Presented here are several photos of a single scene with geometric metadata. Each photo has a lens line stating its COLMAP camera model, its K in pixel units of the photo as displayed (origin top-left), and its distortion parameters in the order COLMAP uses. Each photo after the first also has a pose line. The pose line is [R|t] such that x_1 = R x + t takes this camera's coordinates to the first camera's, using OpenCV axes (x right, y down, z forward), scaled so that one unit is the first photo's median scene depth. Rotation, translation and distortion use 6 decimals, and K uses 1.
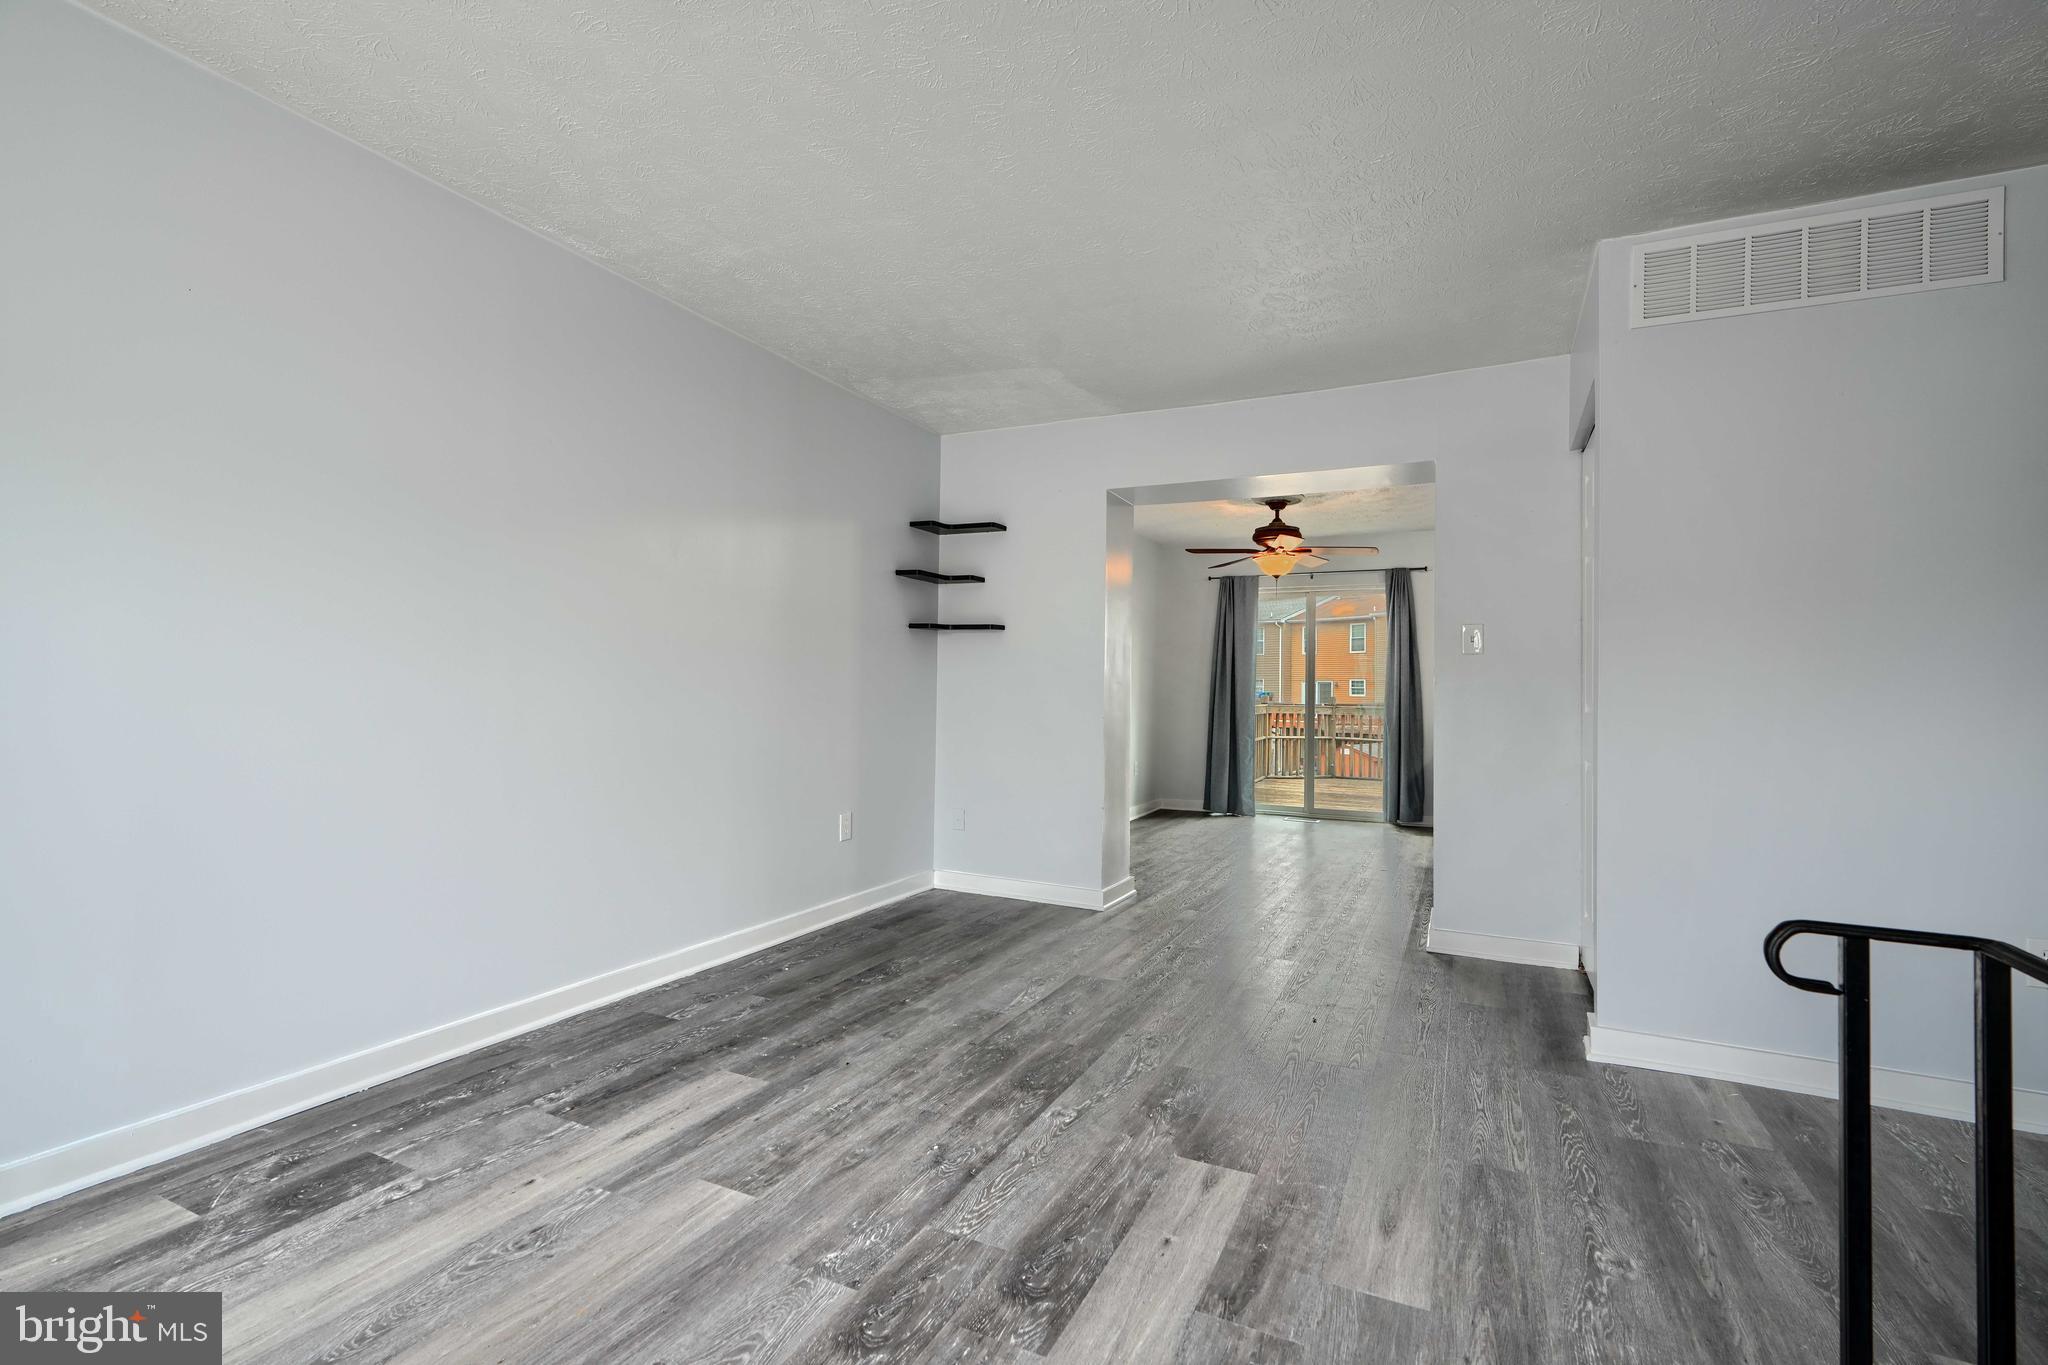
lens RADIAL K [[934.5, 0, 1022.7], [0, 934.5, 685.3], [0, 0, 1]] dist [0.001277, -0.000380]
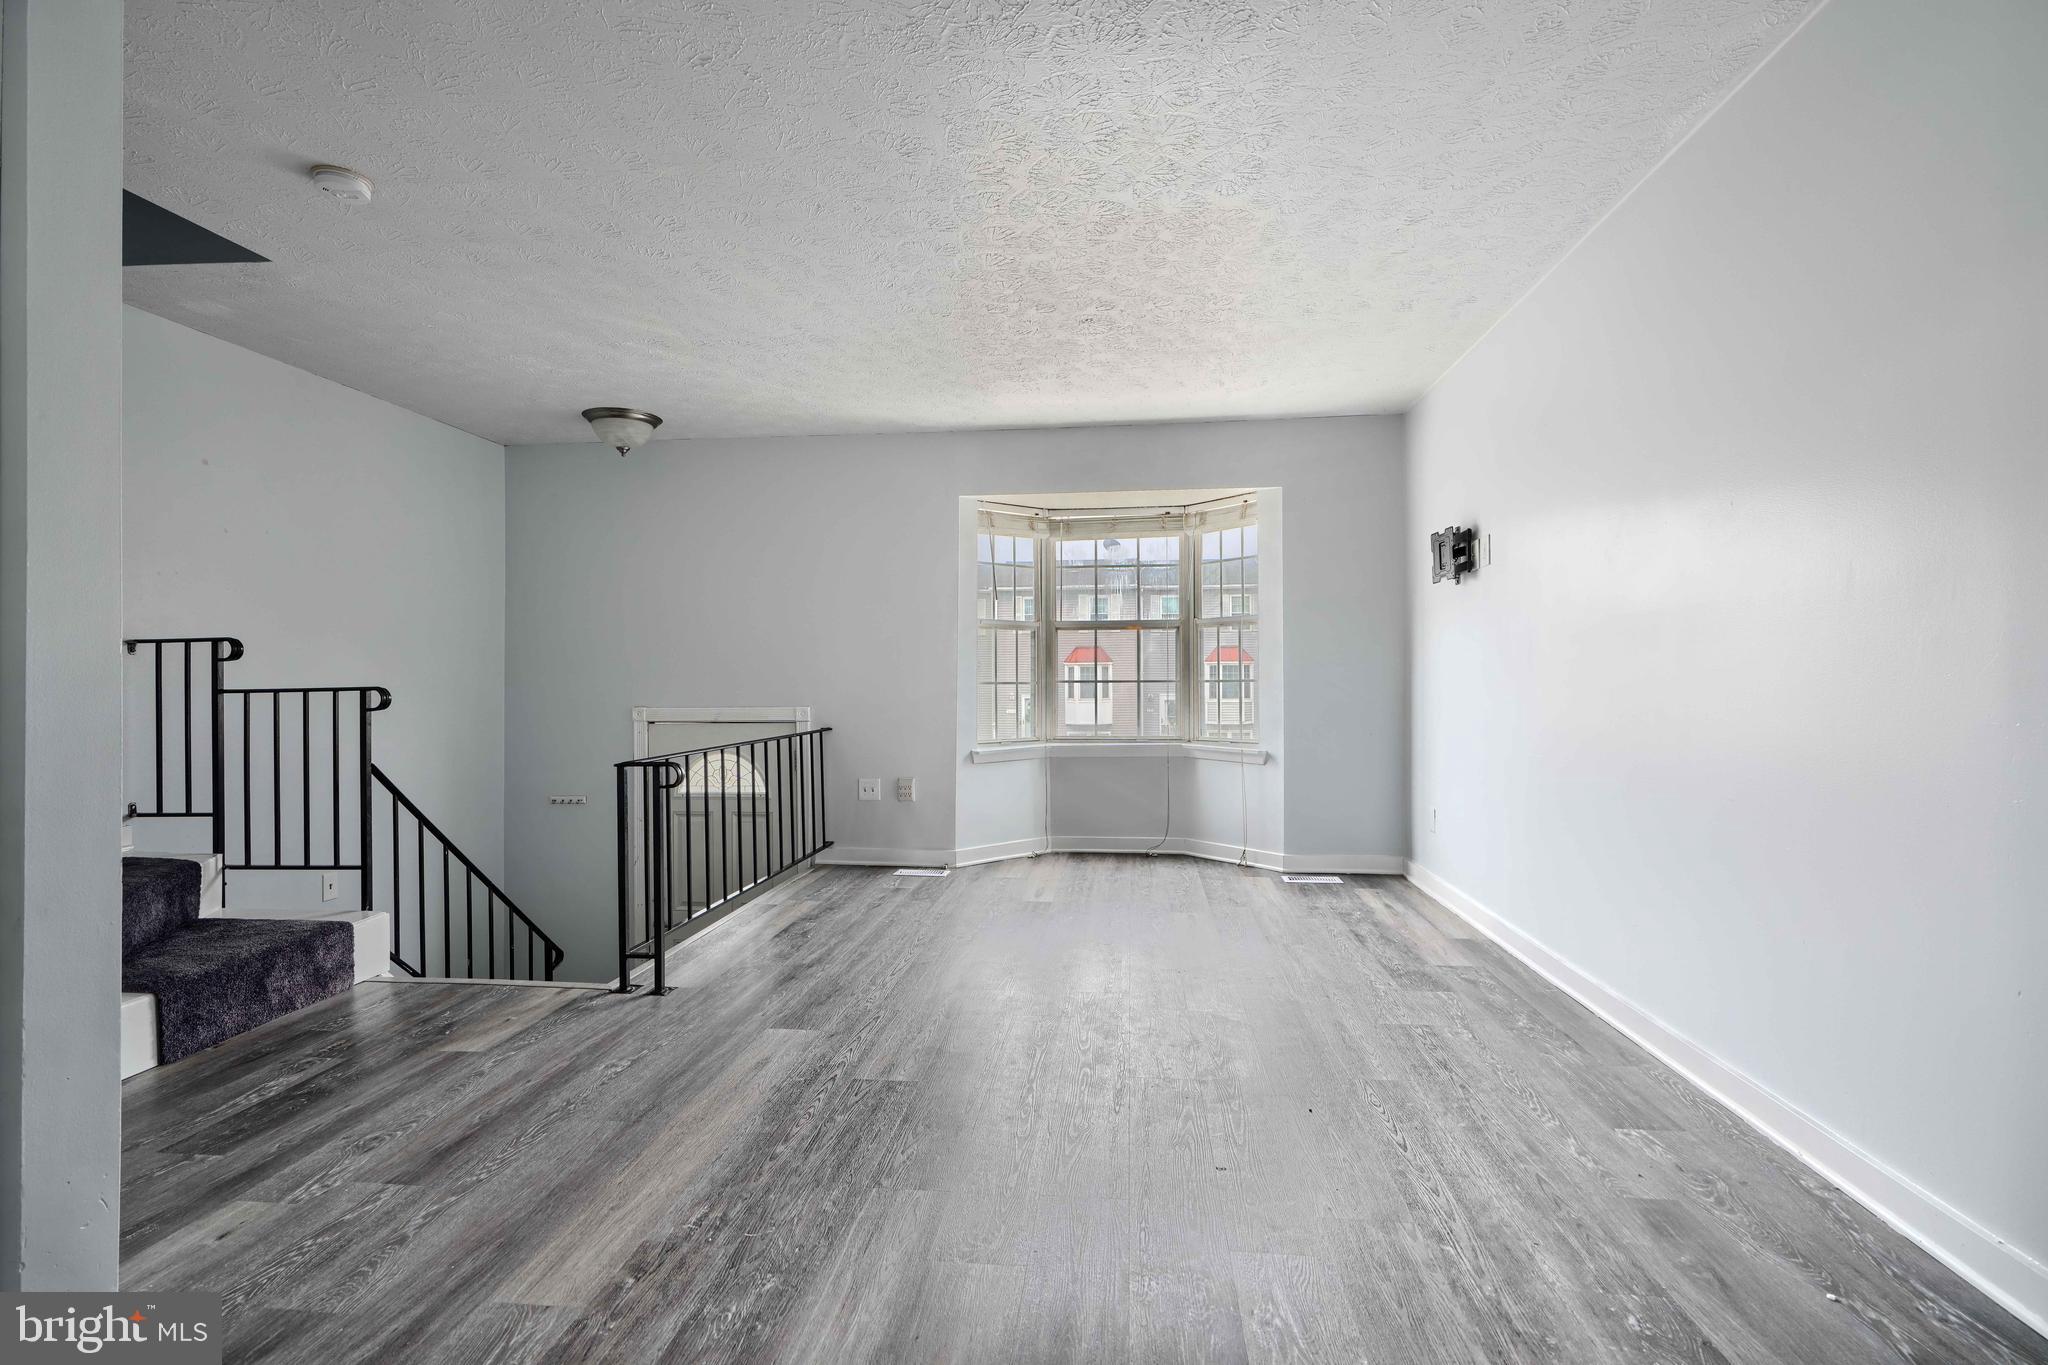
lens RADIAL K [[934.5, 0, 1024.1], [0, 934.5, 687.8], [0, 0, 1]] dist [0.001277, -0.000380]
pose [[-0.945098, -0.006292, -0.326726, 0.410429], [-0.003429, 0.999951, -0.009337, 0.033166], [0.326768, -0.007704, -0.945073, 2.076531]]
